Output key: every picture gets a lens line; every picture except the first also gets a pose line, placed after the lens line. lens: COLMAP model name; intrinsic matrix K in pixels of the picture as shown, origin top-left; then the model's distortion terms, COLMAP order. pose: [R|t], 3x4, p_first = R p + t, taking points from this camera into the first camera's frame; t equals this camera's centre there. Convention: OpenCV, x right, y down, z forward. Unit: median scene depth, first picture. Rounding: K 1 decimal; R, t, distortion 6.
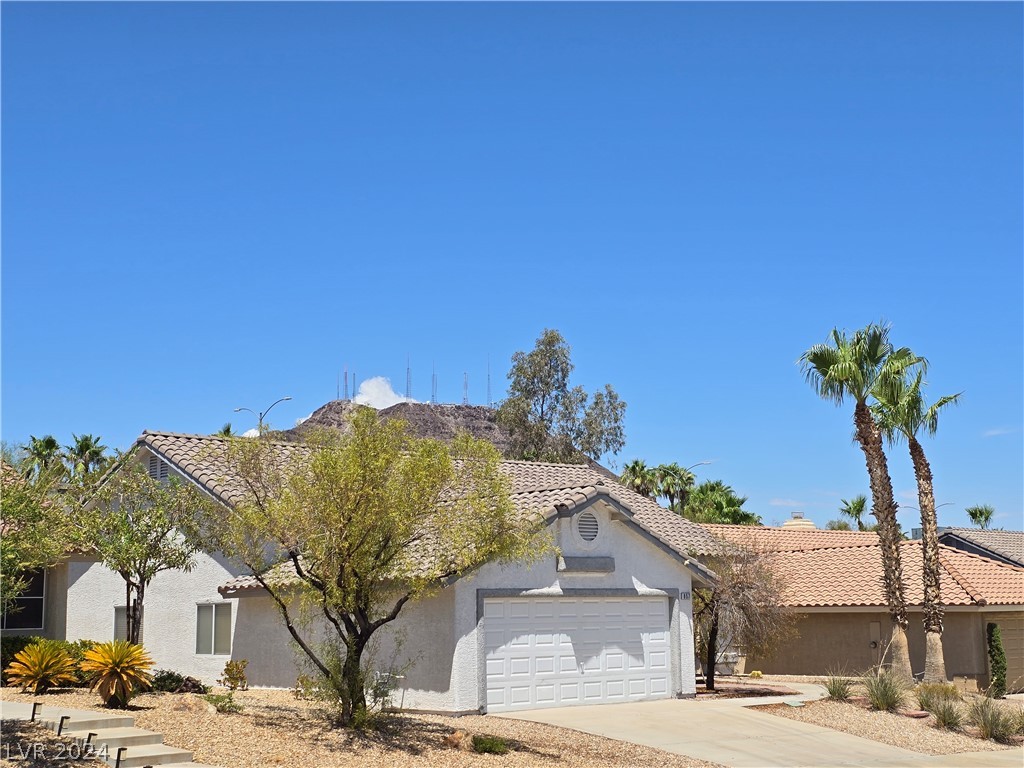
lens RADIAL K [[1398.9, 0, 511.9], [0, 1398.9, 414.9], [0, 0, 1]] dist [0.259759, -0.917096]
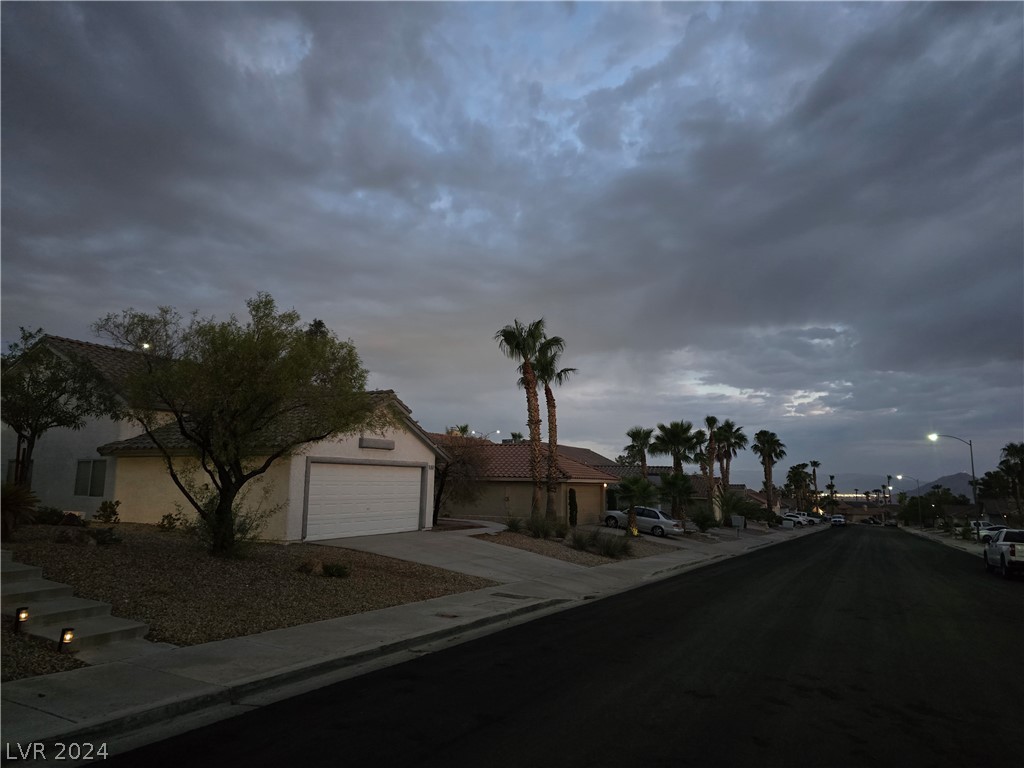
lens RADIAL K [[681.3, 0, 512.0], [0, 681.3, 384.0], [0, 0, 1]] dist [0.063780, -0.052729]
pose [[0.938510, 0.080835, 0.335656, -0.055249], [-0.079371, 0.996681, -0.018105, 0.036917], [-0.336005, -0.009650, 0.941811, 0.212807]]
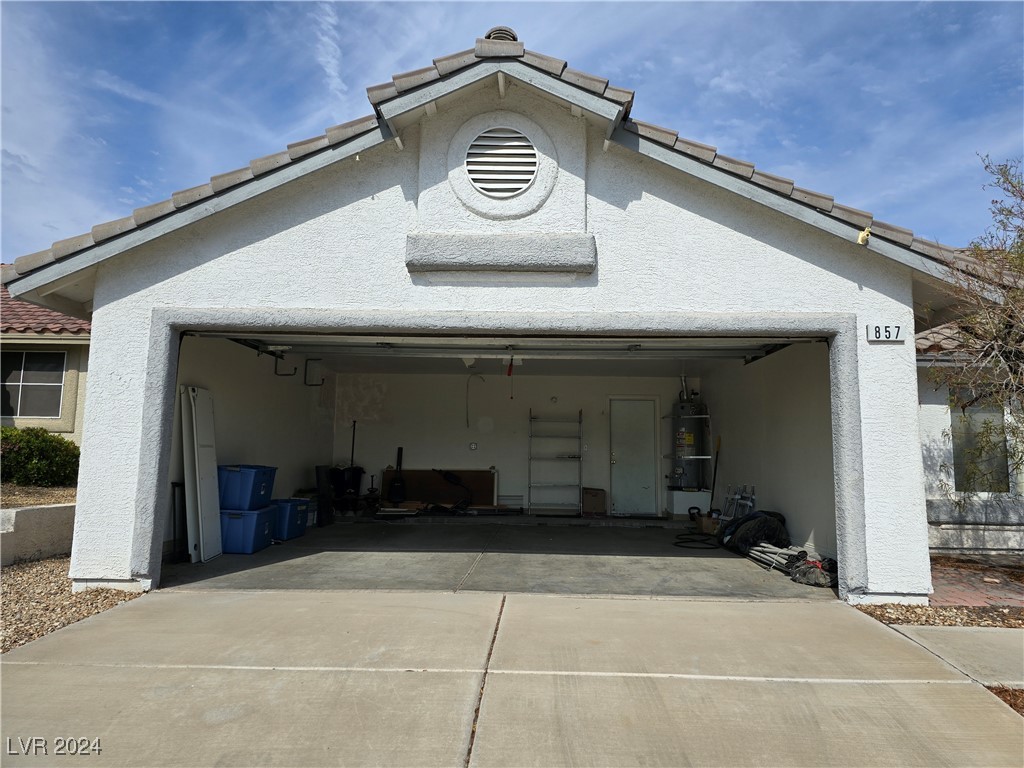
lens RADIAL K [[681.3, 0, 512.0], [0, 681.3, 384.0], [0, 0, 1]] dist [0.063780, -0.052729]
pose [[0.722340, -0.049446, -0.689768, 0.161840], [0.070447, 0.997513, 0.002267, 0.122577], [0.687940, -0.050230, 0.724027, 0.726412]]
